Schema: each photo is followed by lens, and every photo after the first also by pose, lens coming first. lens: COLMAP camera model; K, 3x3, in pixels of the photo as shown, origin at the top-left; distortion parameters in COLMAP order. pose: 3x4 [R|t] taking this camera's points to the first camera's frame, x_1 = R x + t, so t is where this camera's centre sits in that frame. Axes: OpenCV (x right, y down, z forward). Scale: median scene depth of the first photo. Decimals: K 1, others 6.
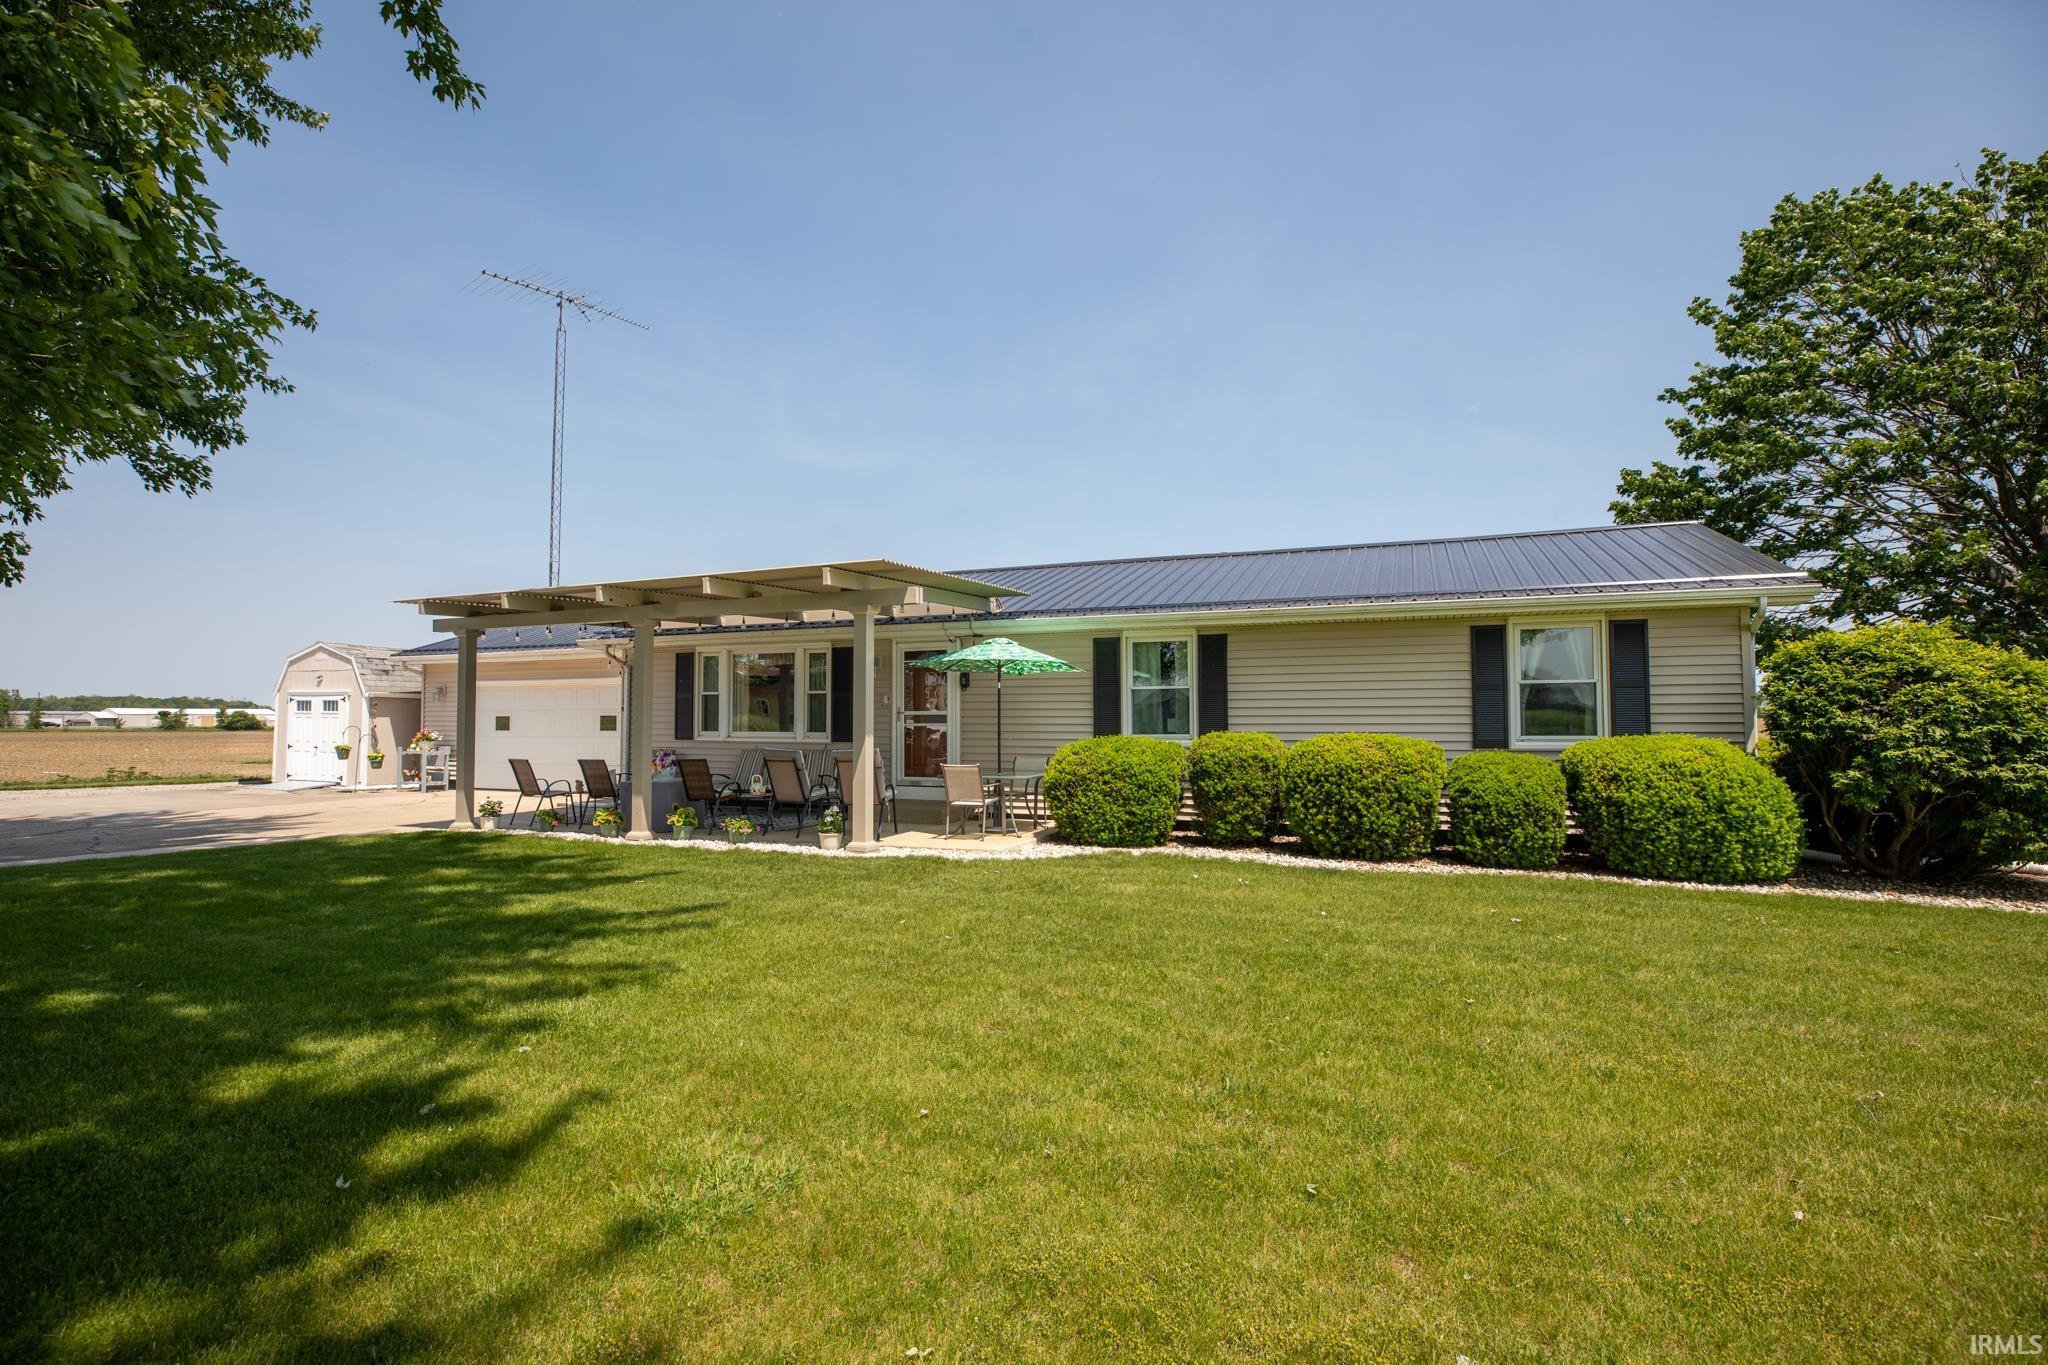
lens RADIAL K [[939.2, 0, 1024.1], [0, 939.2, 675.2], [0, 0, 1]] dist [-0.044491, 0.013478]
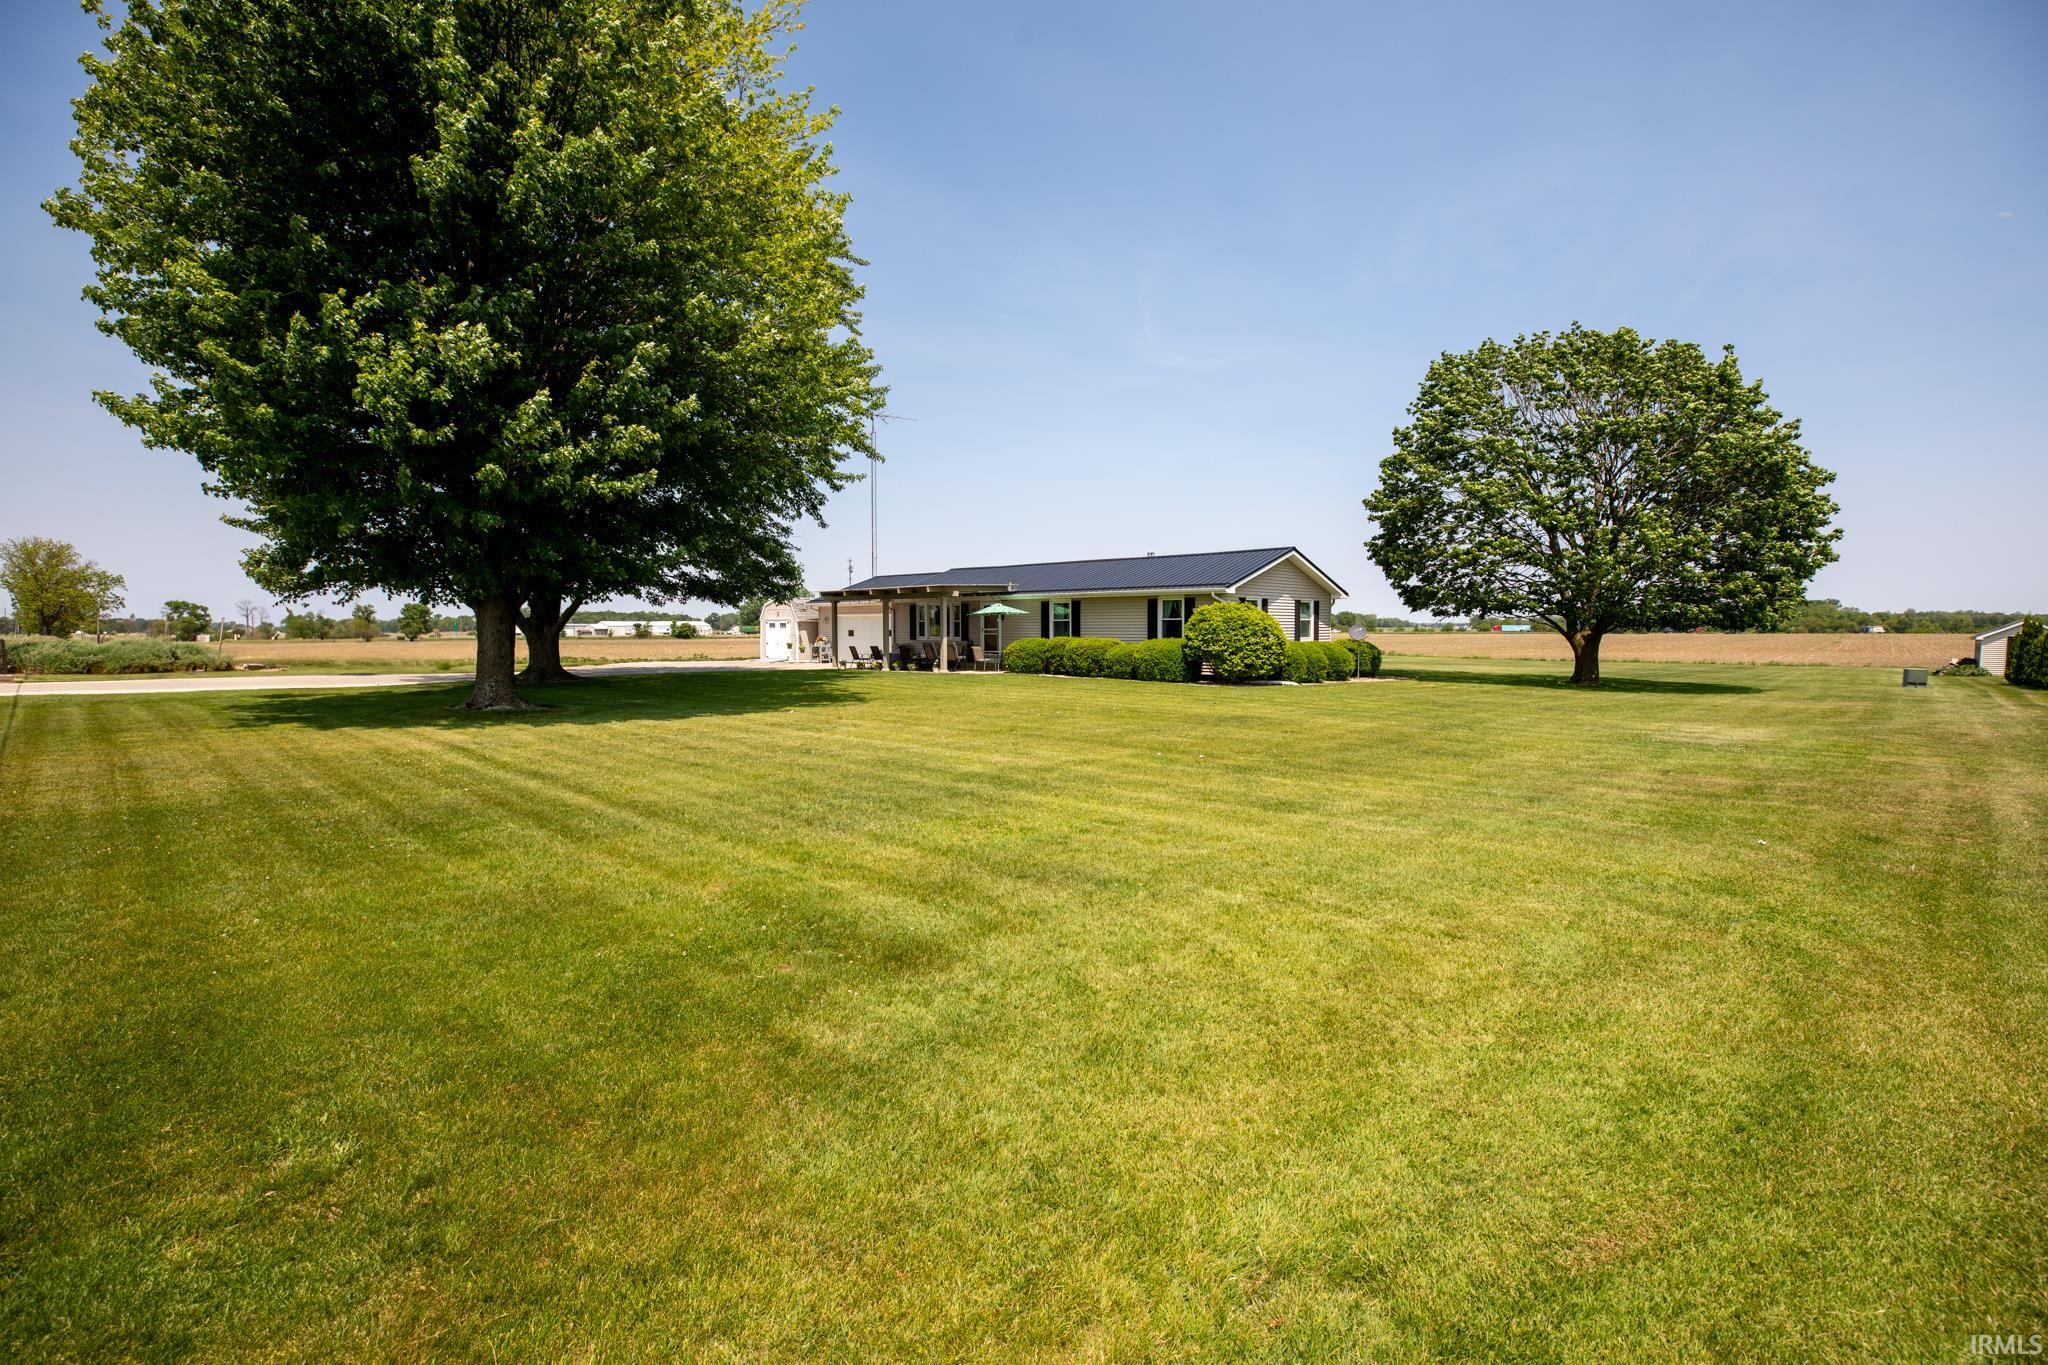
lens RADIAL K [[939.2, 0, 1024.1], [0, 939.2, 675.2], [0, 0, 1]] dist [-0.044491, 0.013478]
pose [[0.937506, 0.016904, -0.347558, 0.788798], [0.017019, 0.995397, 0.094318, -0.068012], [0.347553, -0.094339, 0.932903, -1.245737]]
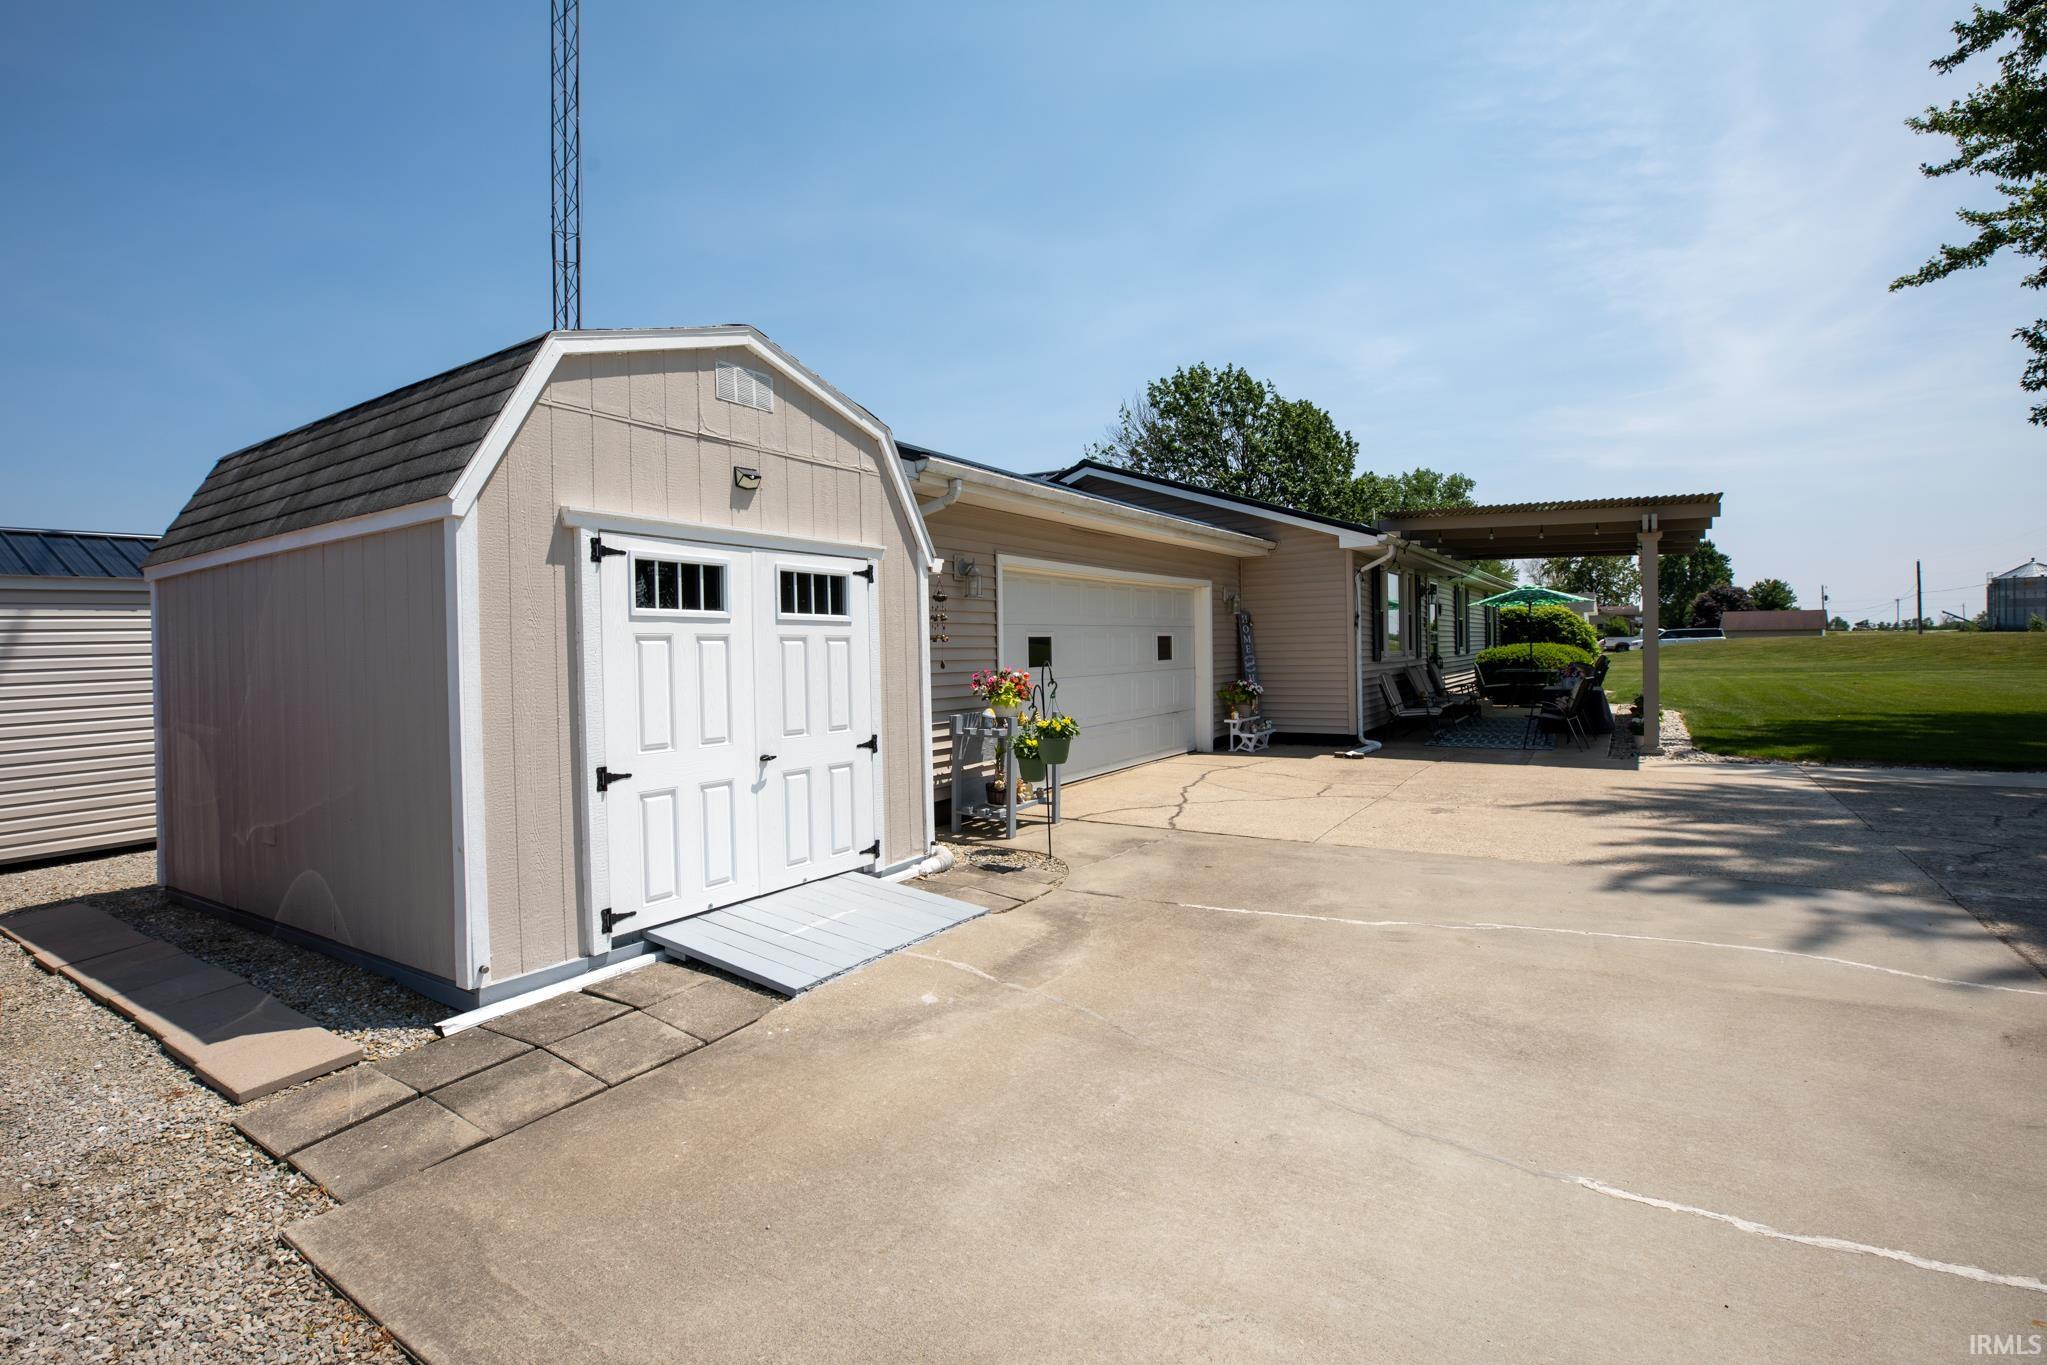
lens RADIAL K [[938.7, 0, 1023.6], [0, 938.7, 675.2], [0, 0, 1]] dist [-0.044491, 0.013478]
pose [[0.163831, -0.032736, 0.985945, -1.329078], [-0.025933, 0.998961, 0.037477, 0.058955], [-0.986148, -0.031708, 0.162811, 1.178086]]
